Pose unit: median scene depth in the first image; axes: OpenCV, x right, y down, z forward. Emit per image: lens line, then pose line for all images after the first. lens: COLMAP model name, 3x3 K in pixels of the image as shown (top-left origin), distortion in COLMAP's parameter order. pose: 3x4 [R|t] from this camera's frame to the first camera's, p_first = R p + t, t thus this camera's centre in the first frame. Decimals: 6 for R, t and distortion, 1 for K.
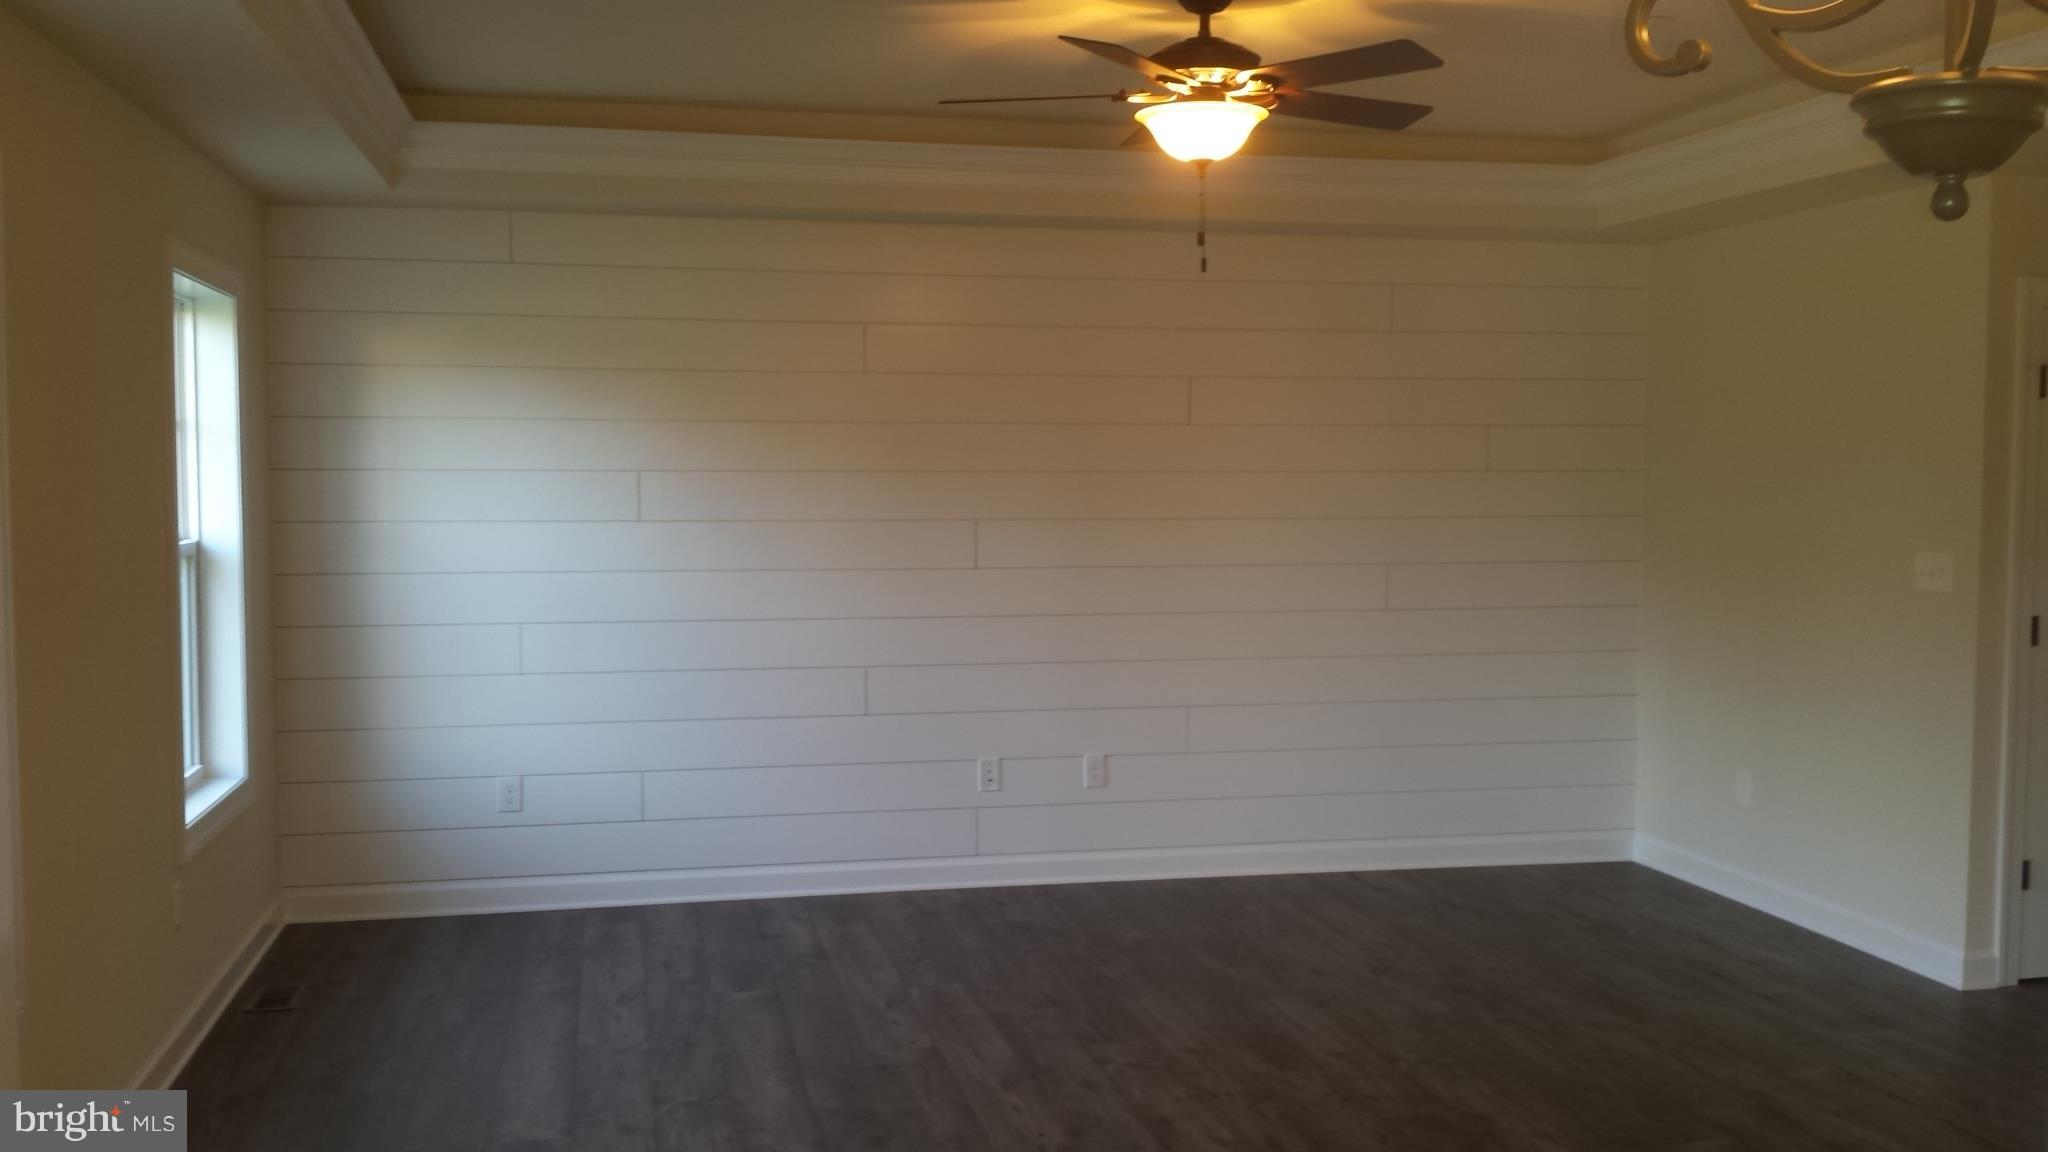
lens RADIAL K [[1848.0, 0, 1024.0], [0, 1848.0, 576.0], [0, 0, 1]] dist [0.002379, -0.001382]
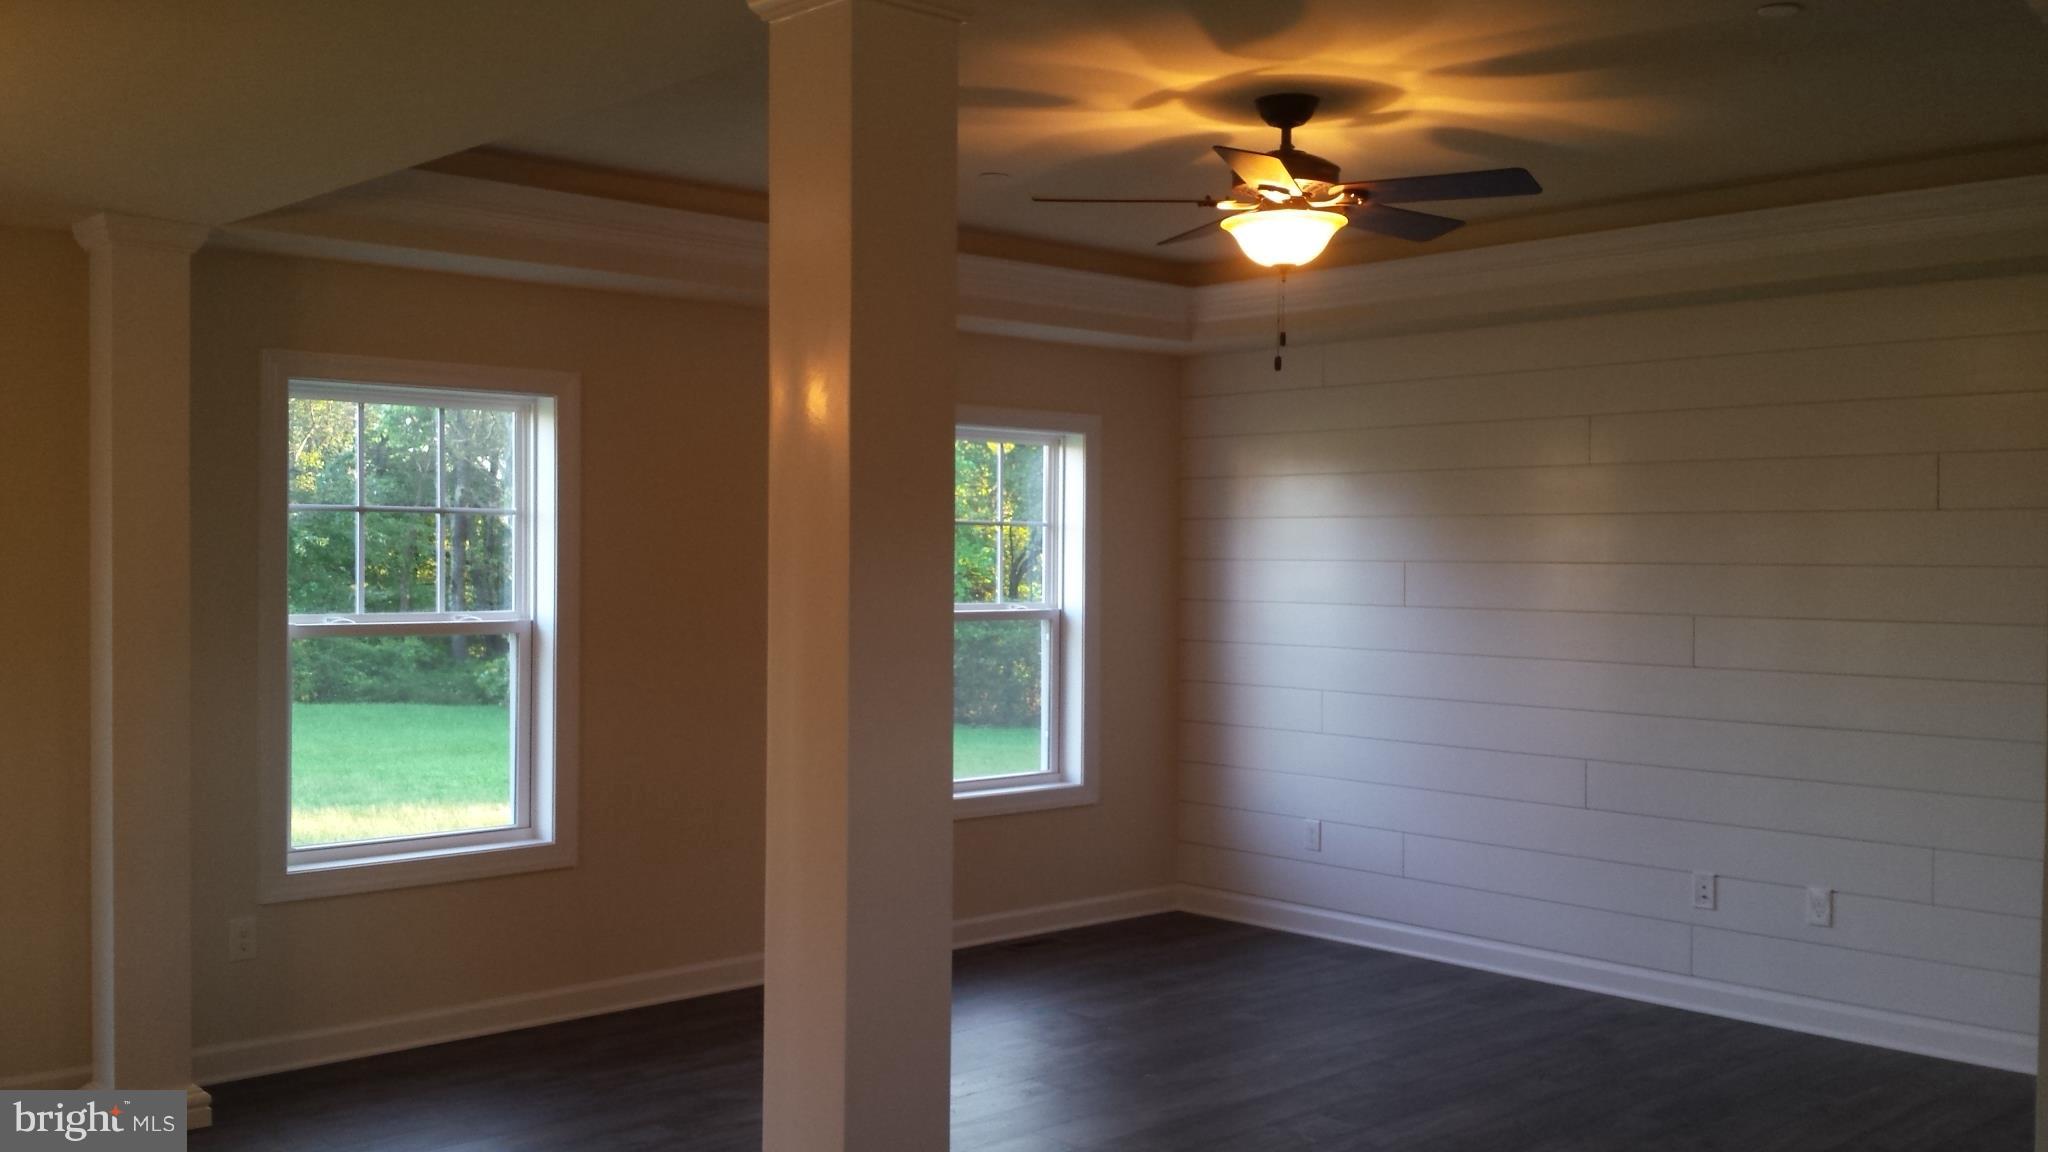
lens RADIAL K [[1848.0, 0, 1024.0], [0, 1848.0, 576.0], [0, 0, 1]] dist [0.002379, -0.001382]
pose [[0.489125, 0.011345, -0.872140, 0.662522], [-0.057620, 0.998151, -0.019331, -0.013371], [0.870309, 0.059708, 0.488874, 0.255768]]
